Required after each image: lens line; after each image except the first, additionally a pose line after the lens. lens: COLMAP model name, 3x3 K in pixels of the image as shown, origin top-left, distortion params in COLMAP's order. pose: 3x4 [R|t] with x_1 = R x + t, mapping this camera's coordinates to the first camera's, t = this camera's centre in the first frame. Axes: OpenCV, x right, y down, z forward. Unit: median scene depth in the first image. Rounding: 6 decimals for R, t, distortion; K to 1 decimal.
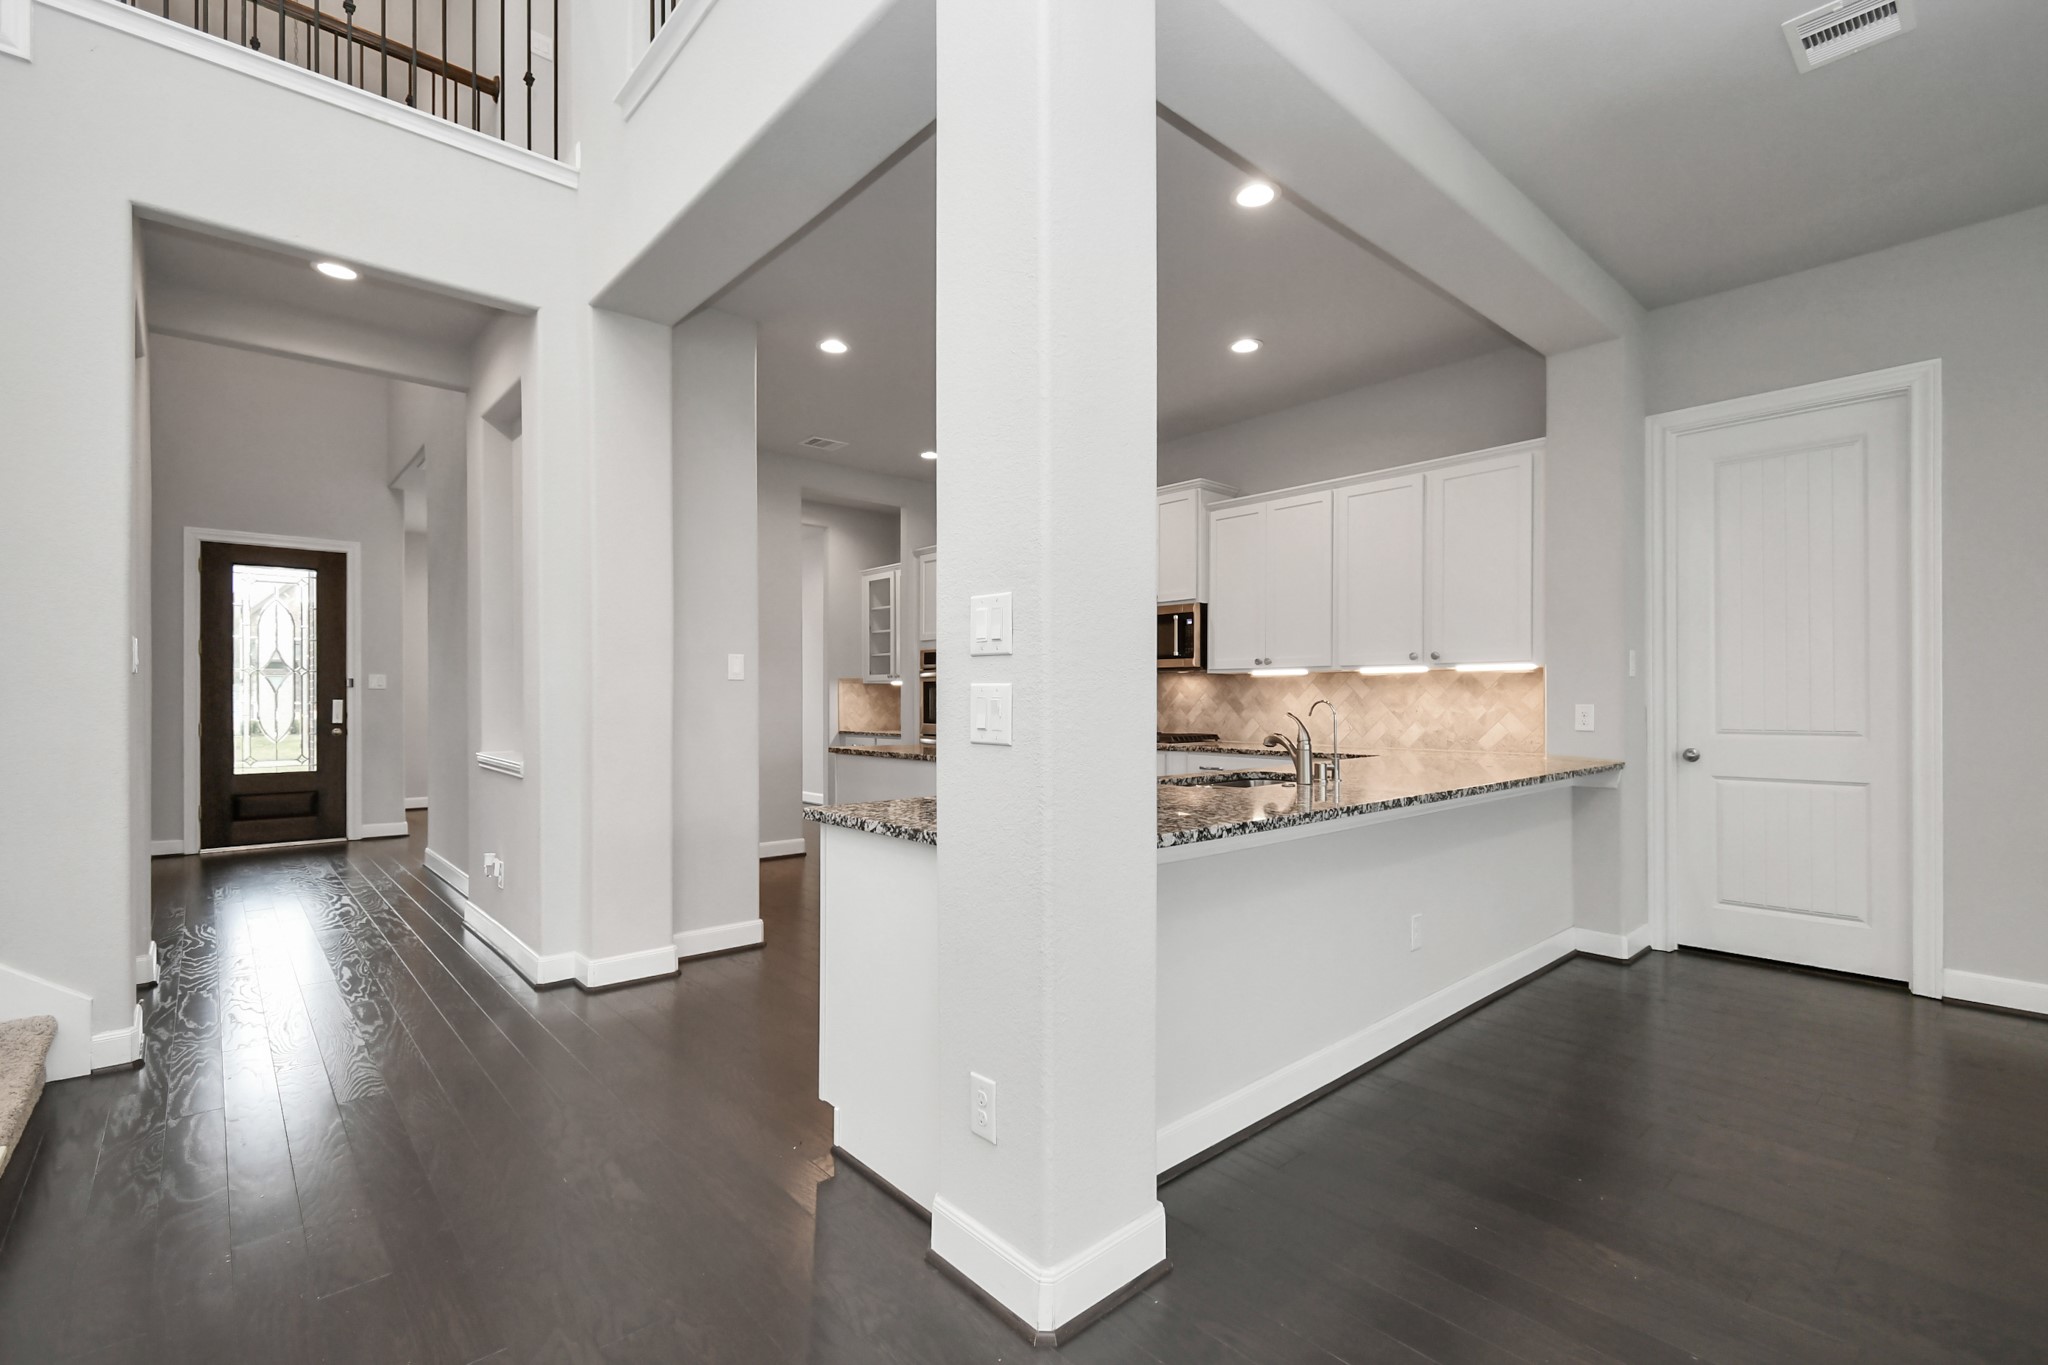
lens RADIAL K [[911.2, 0, 1027.5], [0, 911.2, 695.0], [0, 0, 1]] dist [0.010240, 0.000859]
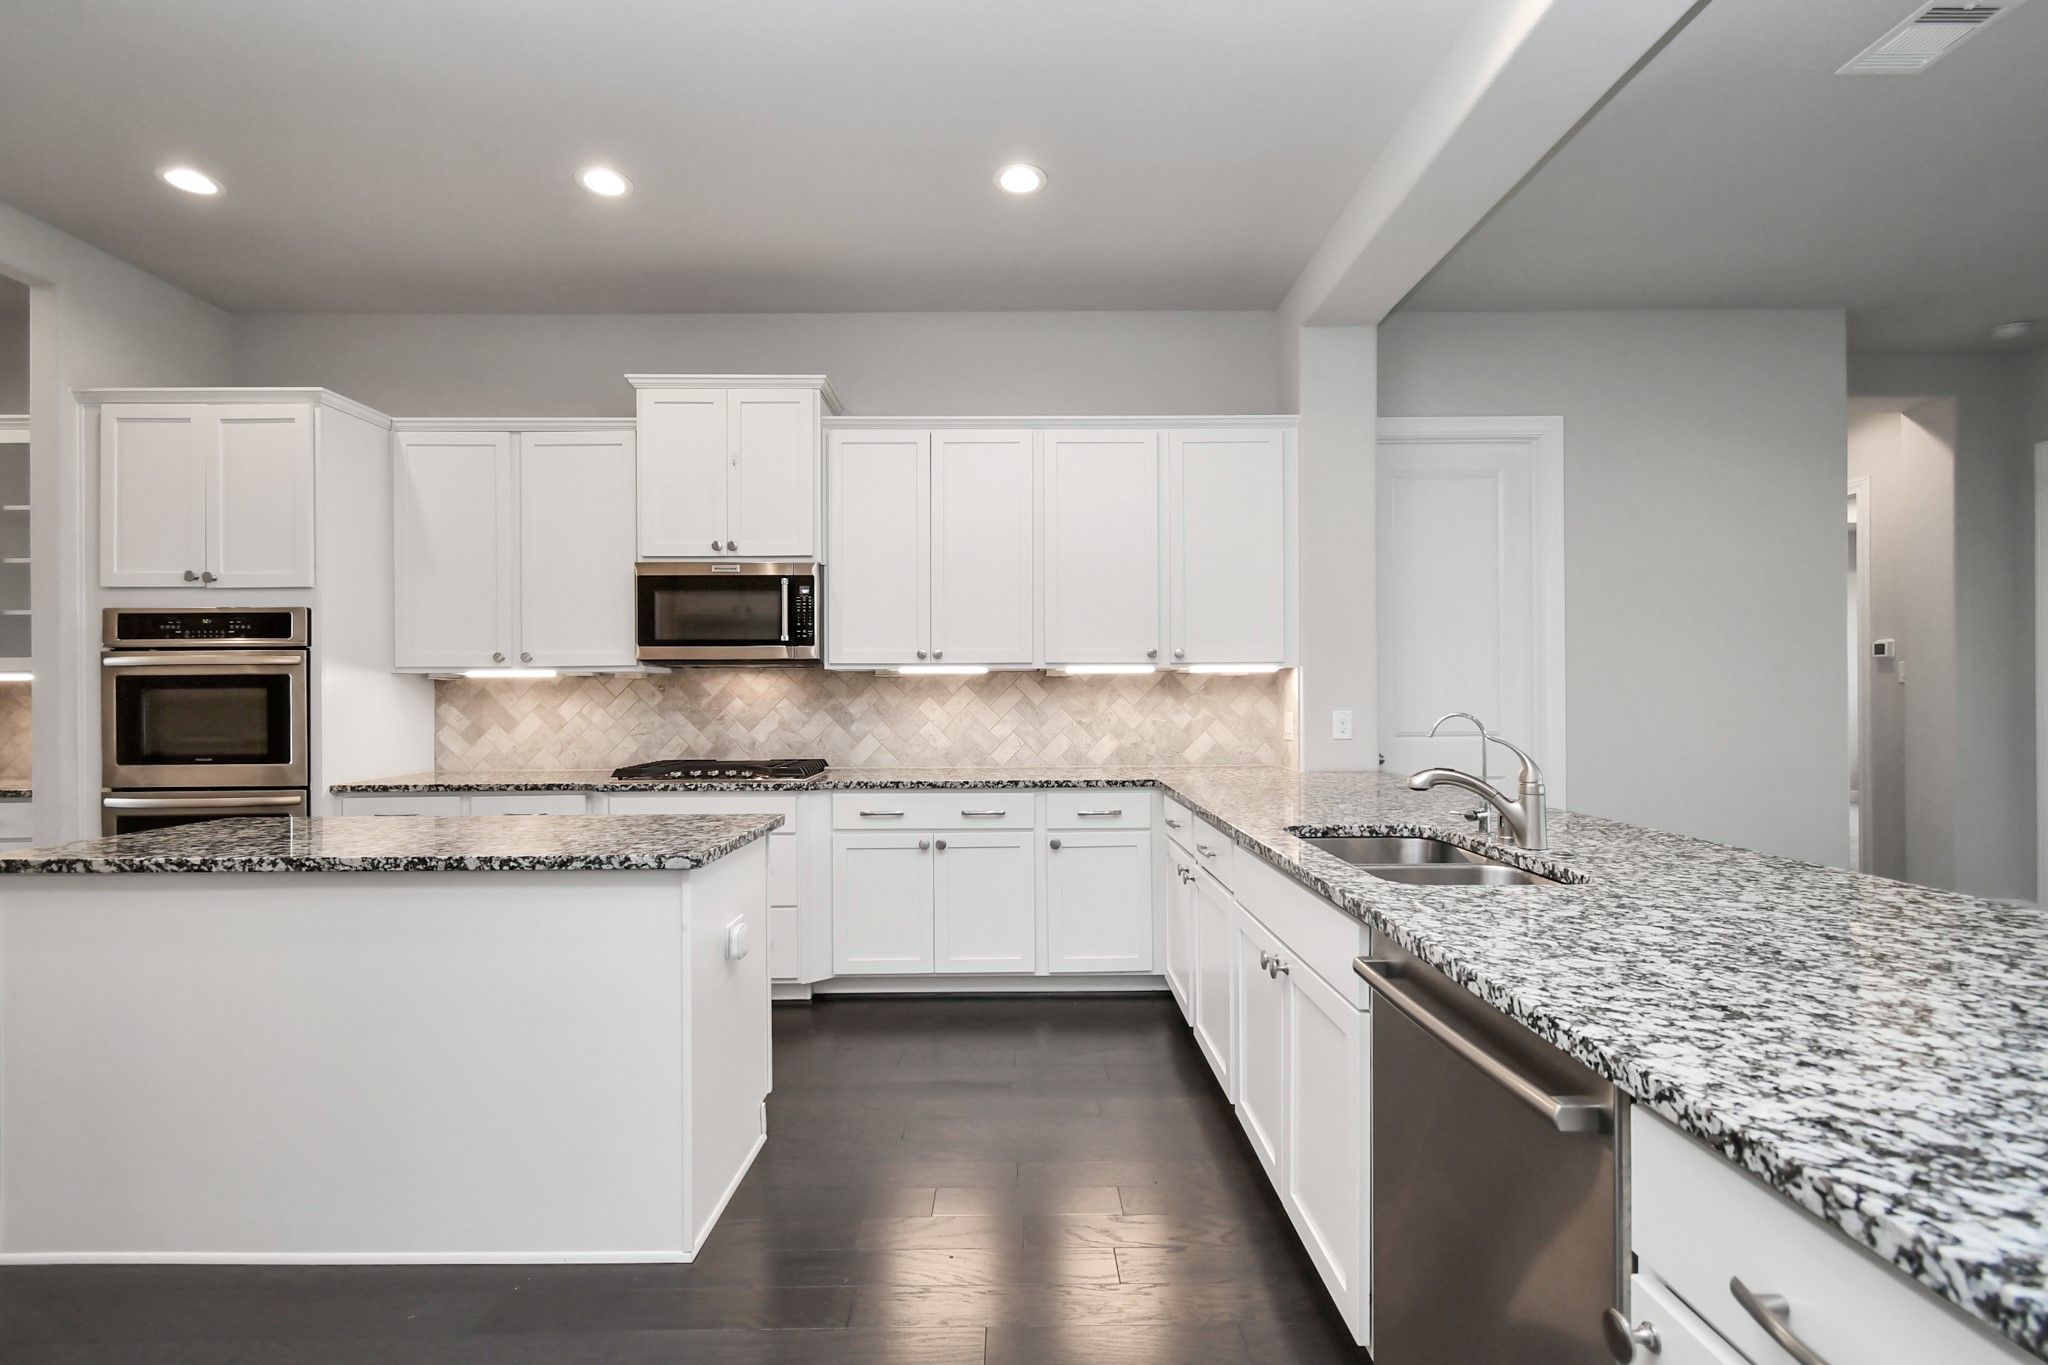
lens RADIAL K [[911.2, 0, 1024.6], [0, 911.2, 690.2], [0, 0, 1]] dist [0.010240, 0.000859]
pose [[0.661848, 0.000955, 0.749637, -0.231666], [0.002504, 0.999991, -0.003484, -0.006646], [-0.749634, 0.004183, 0.661840, 0.492623]]
